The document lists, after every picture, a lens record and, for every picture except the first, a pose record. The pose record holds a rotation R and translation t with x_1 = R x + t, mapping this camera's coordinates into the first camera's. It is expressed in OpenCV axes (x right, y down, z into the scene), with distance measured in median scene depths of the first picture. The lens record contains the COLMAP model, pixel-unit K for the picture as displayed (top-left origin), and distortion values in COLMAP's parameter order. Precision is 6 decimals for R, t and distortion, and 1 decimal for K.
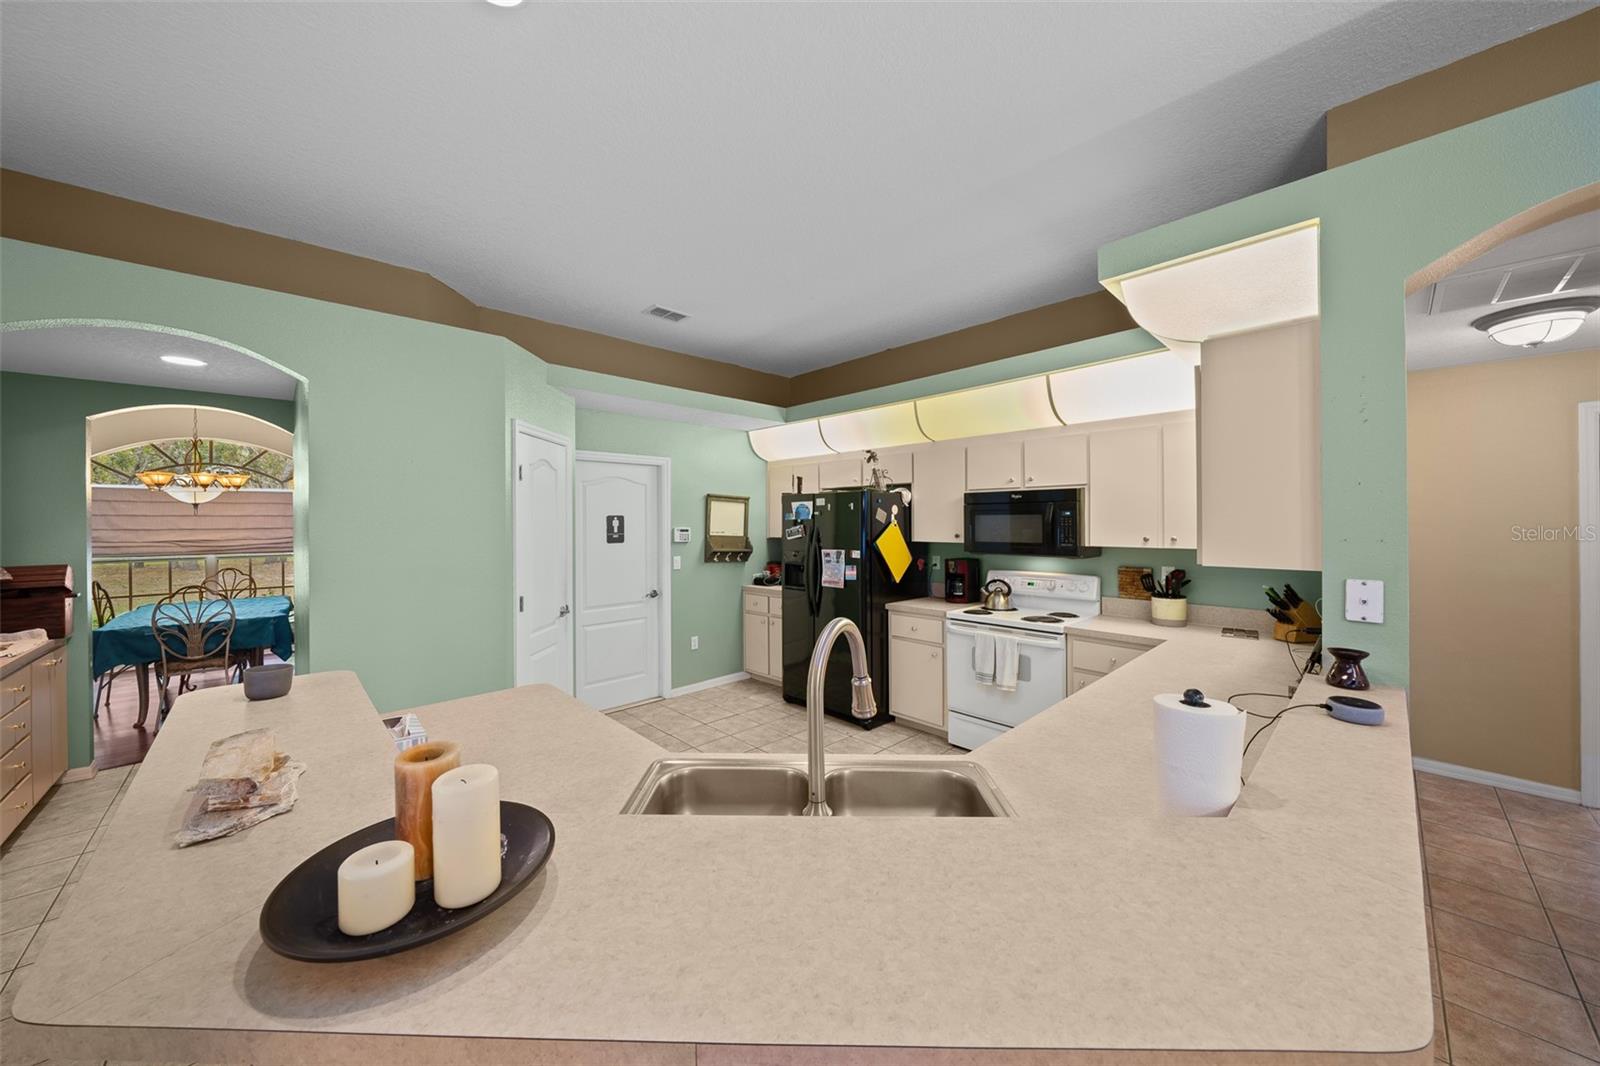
lens RADIAL K [[559.8, 0, 787.2], [0, 559.8, 517.9], [0, 0, 1]] dist [-0.004112, -0.000043]
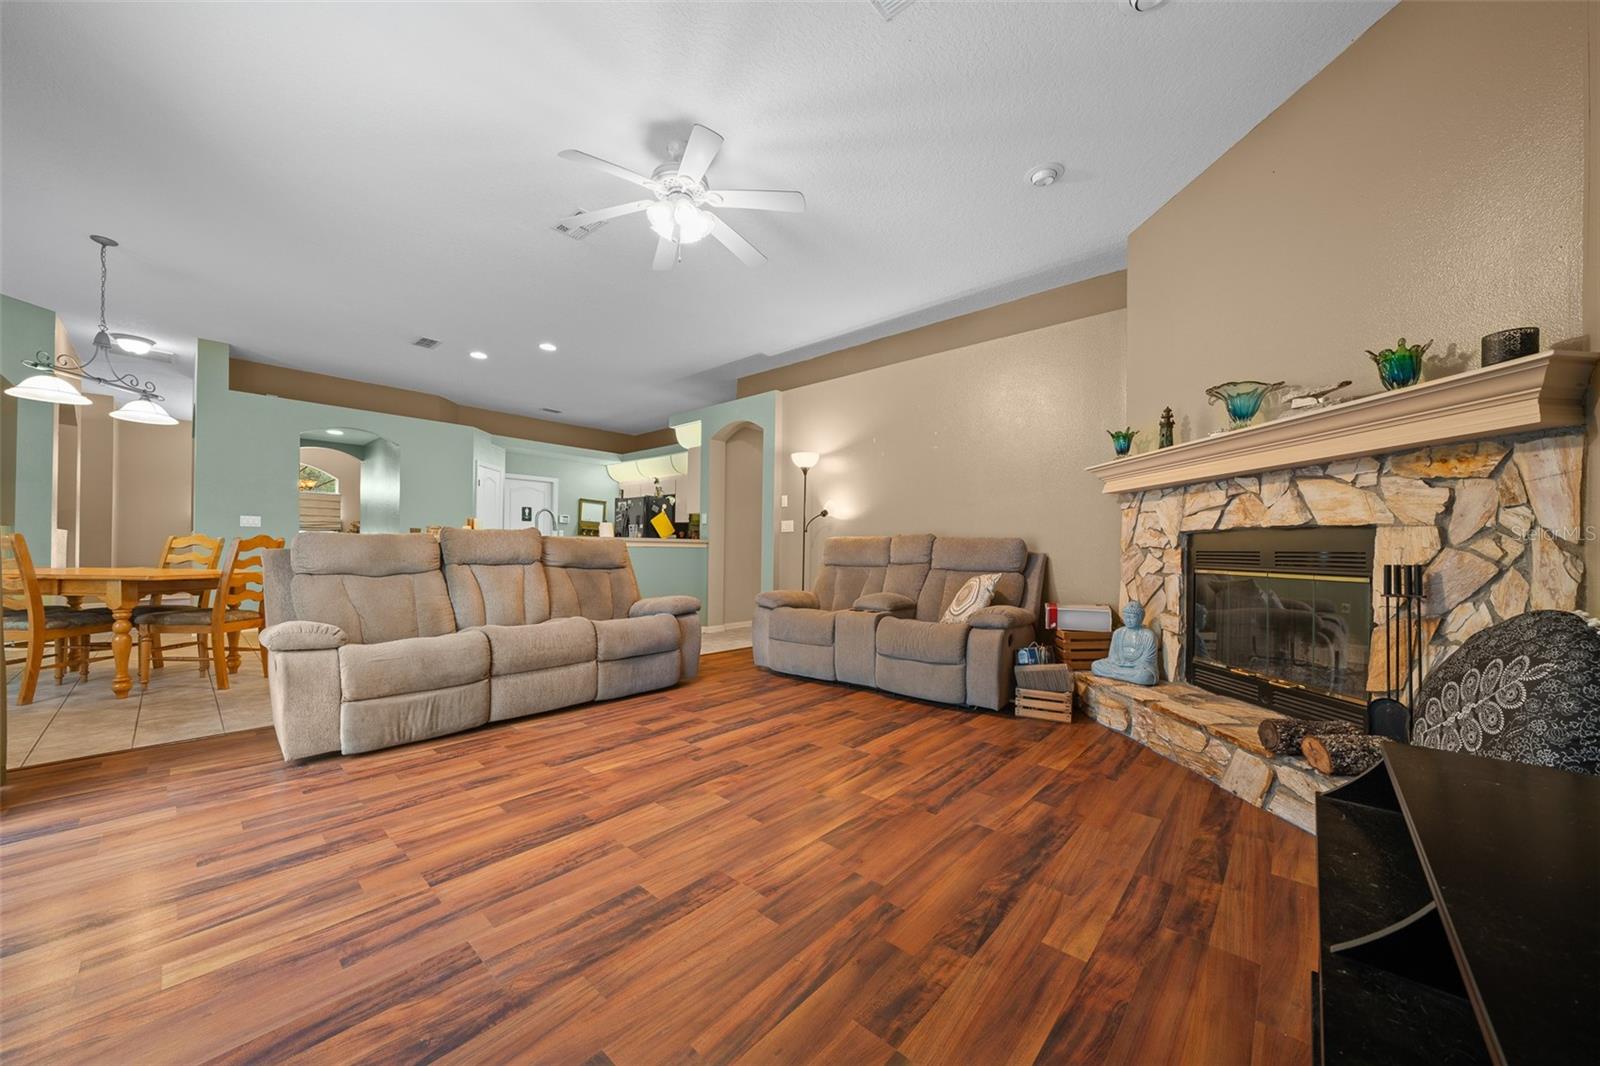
lens RADIAL K [[559.8, 0, 787.5], [0, 559.8, 546.1], [0, 0, 1]] dist [-0.004112, -0.000043]
pose [[0.996497, 0.019677, 0.081277, 0.505827], [-0.019955, 0.999797, 0.002610, 0.123610], [-0.081209, -0.004223, 0.996688, -1.160466]]
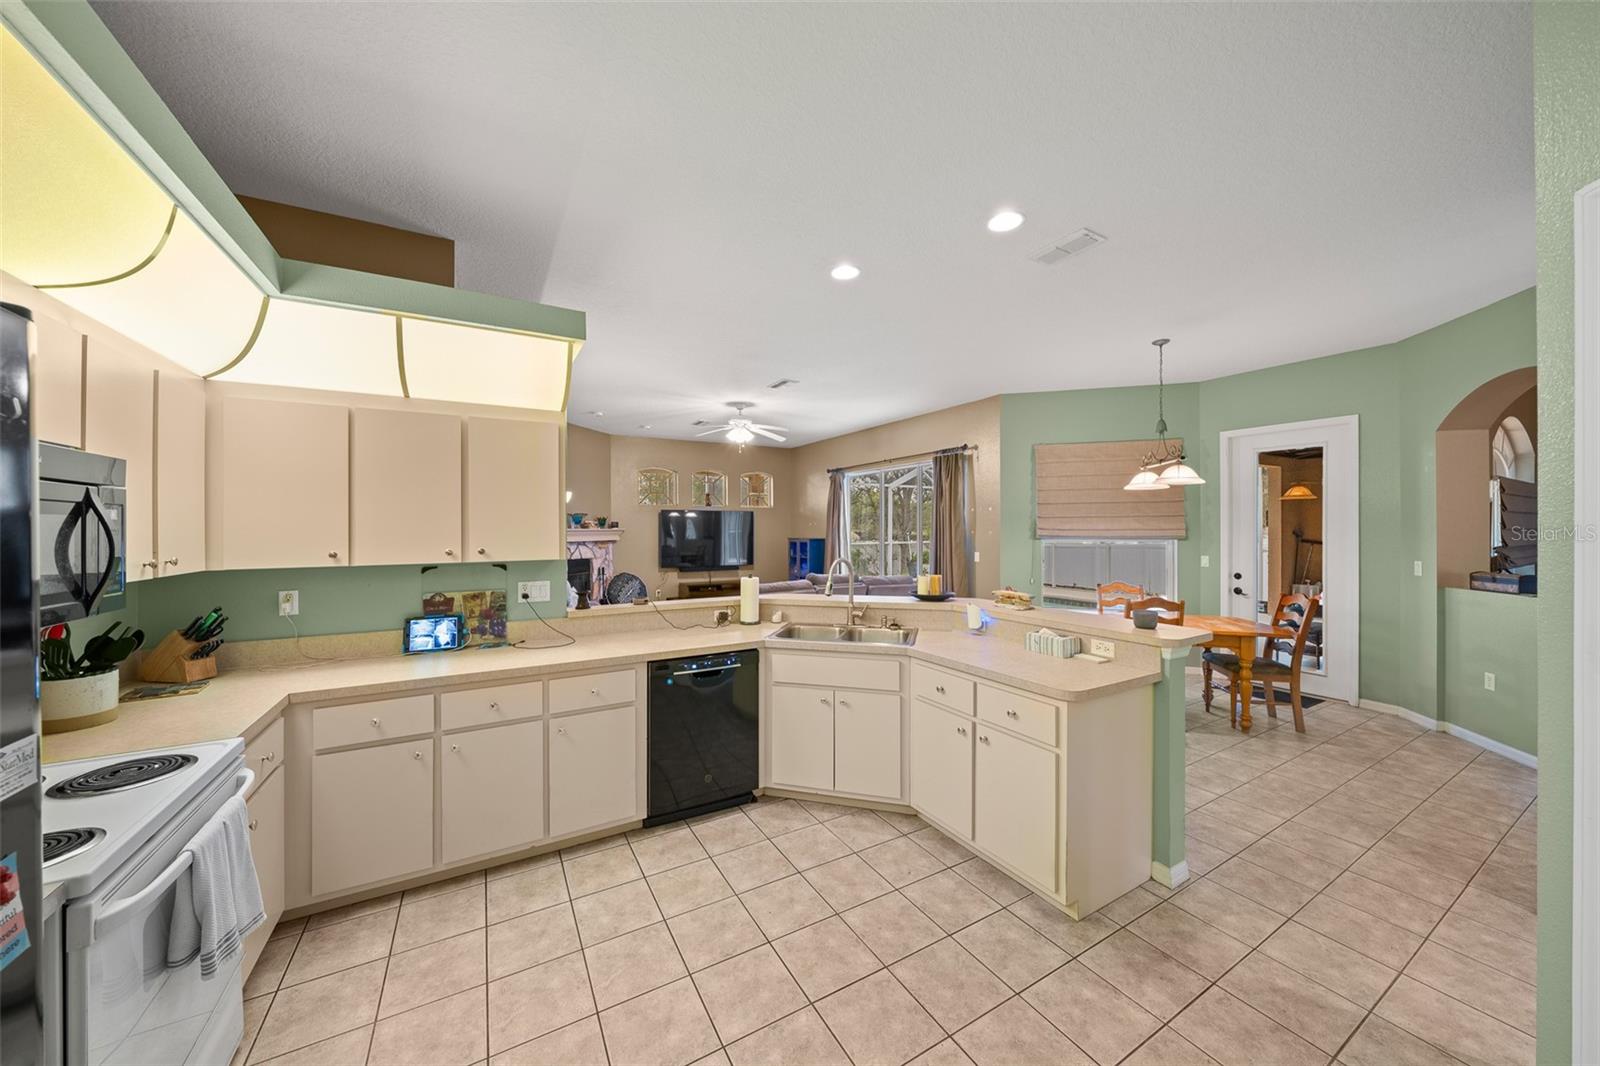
lens RADIAL K [[559.8, 0, 813.9], [0, 559.8, 529.8], [0, 0, 1]] dist [-0.004112, -0.000043]
pose [[-0.980580, 0.007900, 0.195960, -0.099596], [0.007210, 0.999965, -0.004234, 0.007460], [-0.195986, -0.002739, -0.980603, 1.100360]]
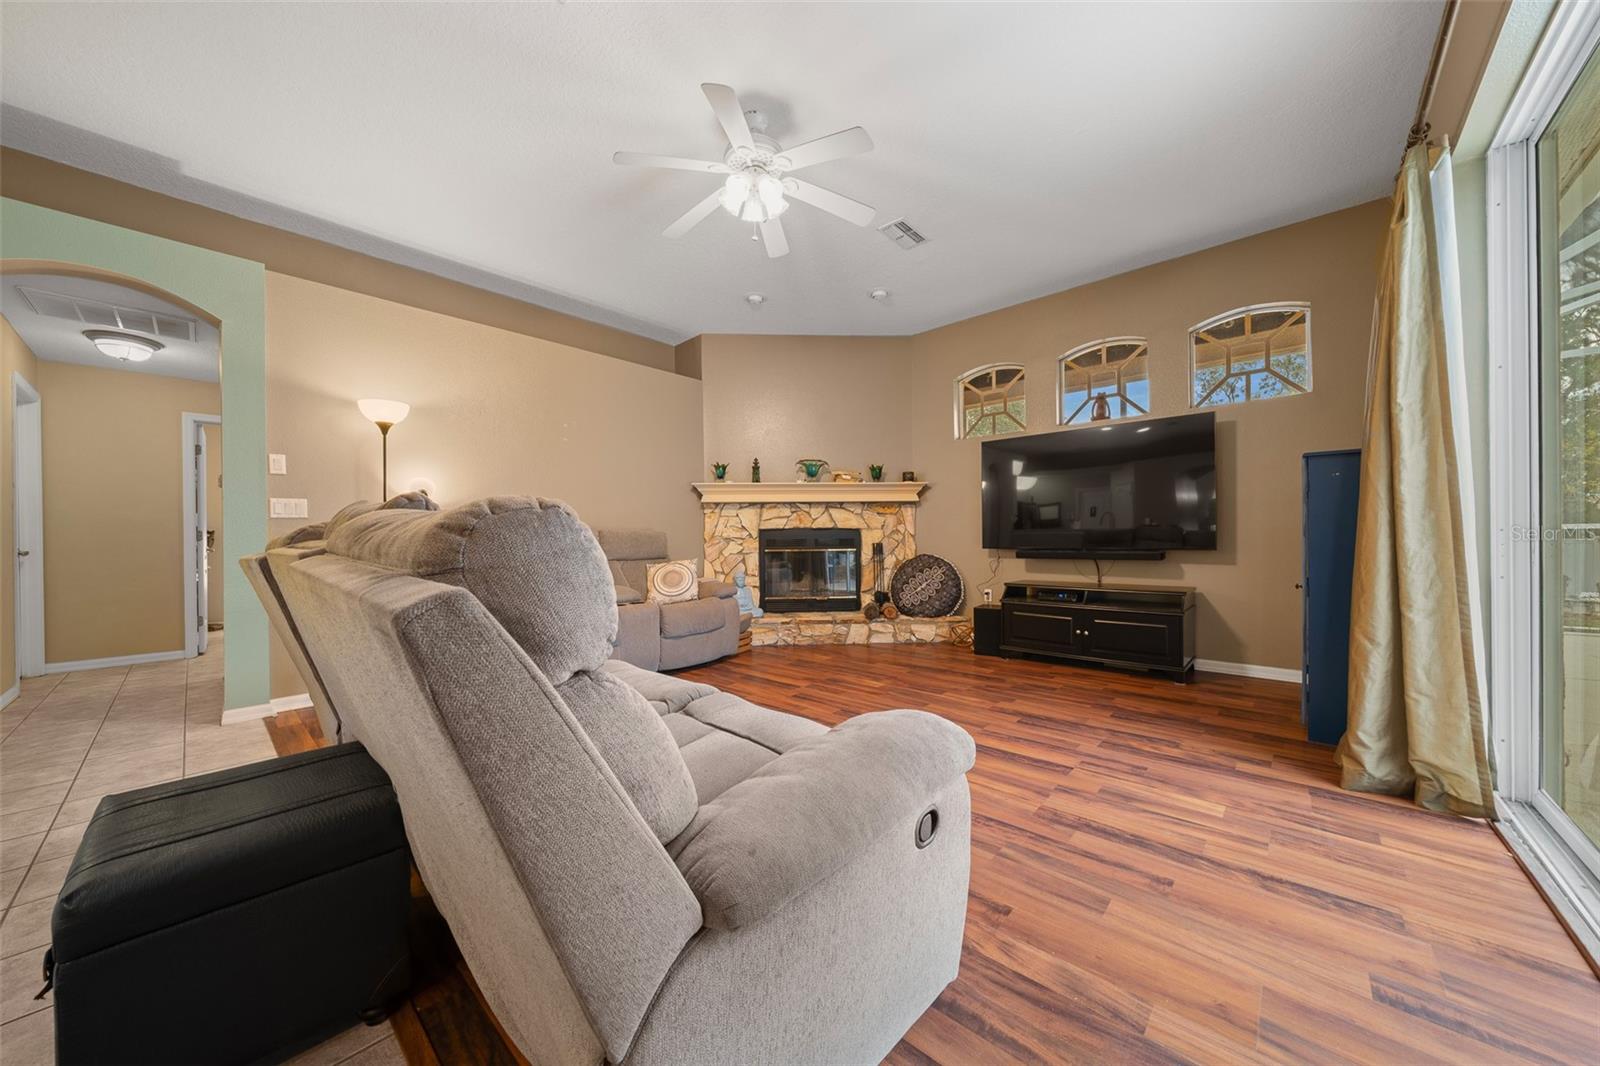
lens RADIAL K [[559.8, 0, 788.9], [0, 559.8, 537.4], [0, 0, 1]] dist [-0.004112, -0.000043]
pose [[-0.072612, 0.012015, 0.997288, -0.244054], [0.002430, 0.999927, -0.011870, 0.131980], [-0.997357, 0.001561, -0.072636, -0.438541]]
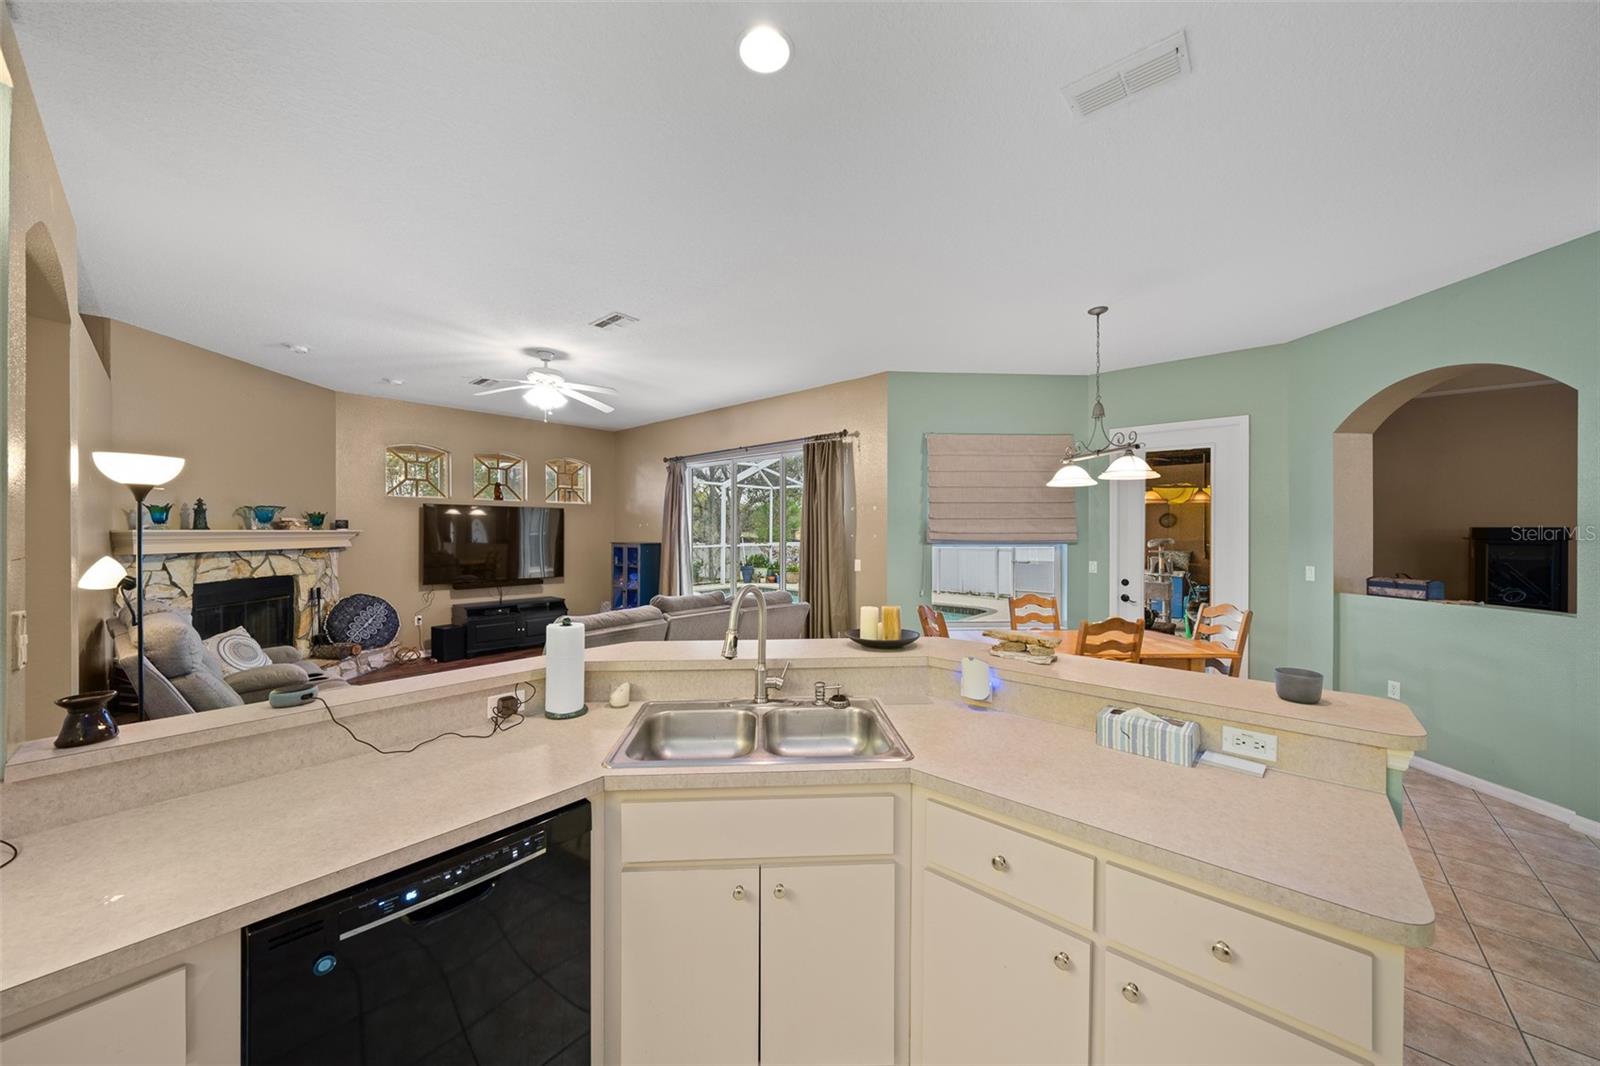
lens RADIAL K [[559.8, 0, 819.5], [0, 559.8, 530.2], [0, 0, 1]] dist [-0.004112, -0.000043]
pose [[-0.991721, 0.005173, -0.128306, 0.017792], [0.005890, 0.999969, -0.005212, 0.004382], [0.128275, -0.005925, -0.991721, 0.757278]]
